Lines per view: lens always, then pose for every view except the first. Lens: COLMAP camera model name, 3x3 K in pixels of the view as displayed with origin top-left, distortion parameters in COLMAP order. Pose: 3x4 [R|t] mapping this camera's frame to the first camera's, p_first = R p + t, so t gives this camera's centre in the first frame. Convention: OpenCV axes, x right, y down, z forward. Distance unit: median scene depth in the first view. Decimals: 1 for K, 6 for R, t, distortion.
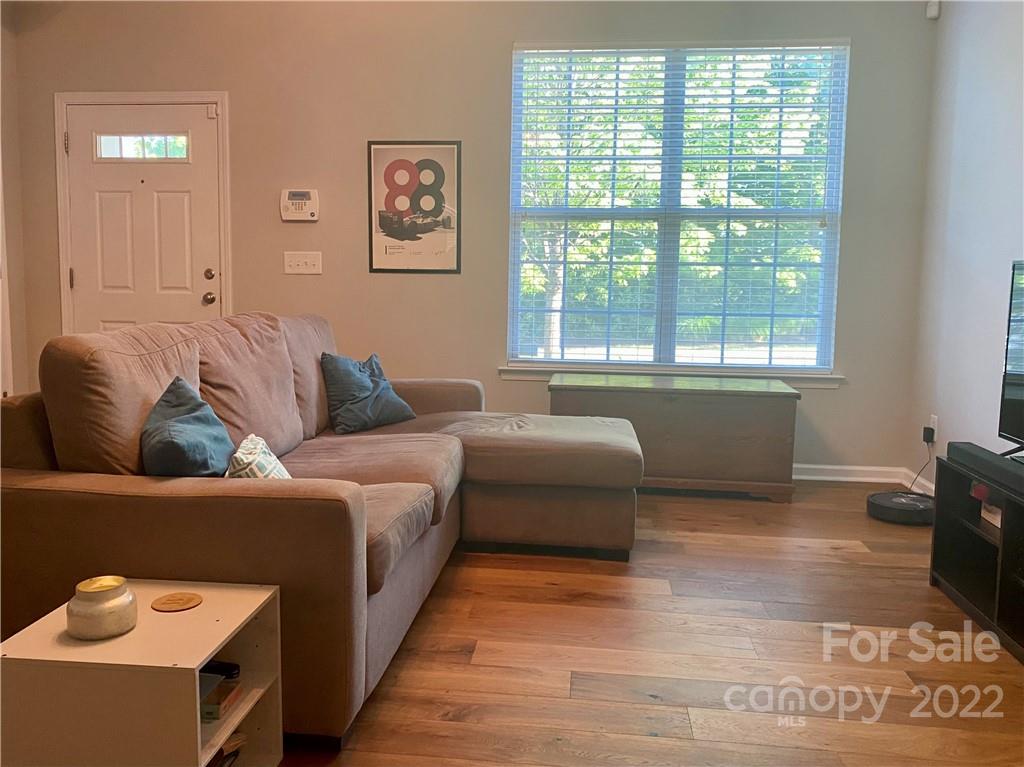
lens RADIAL K [[820.8, 0, 510.2], [0, 820.8, 379.5], [0, 0, 1]] dist [0.050324, -0.018649]
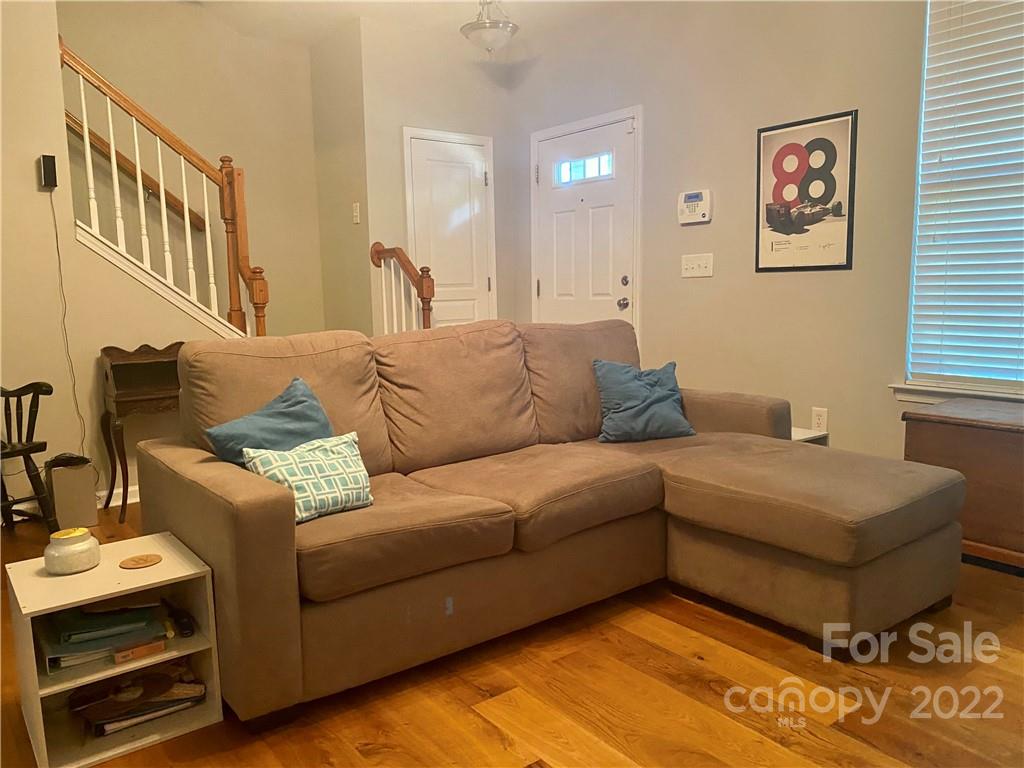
lens RADIAL K [[777.4, 0, 513.2], [0, 777.4, 387.6], [0, 0, 1]] dist [0.023148, -0.035690]
pose [[0.701280, 0.064121, -0.709996, 0.270874], [-0.052301, 0.997890, 0.038463, -0.021033], [0.710964, 0.010161, 0.703155, 0.198877]]
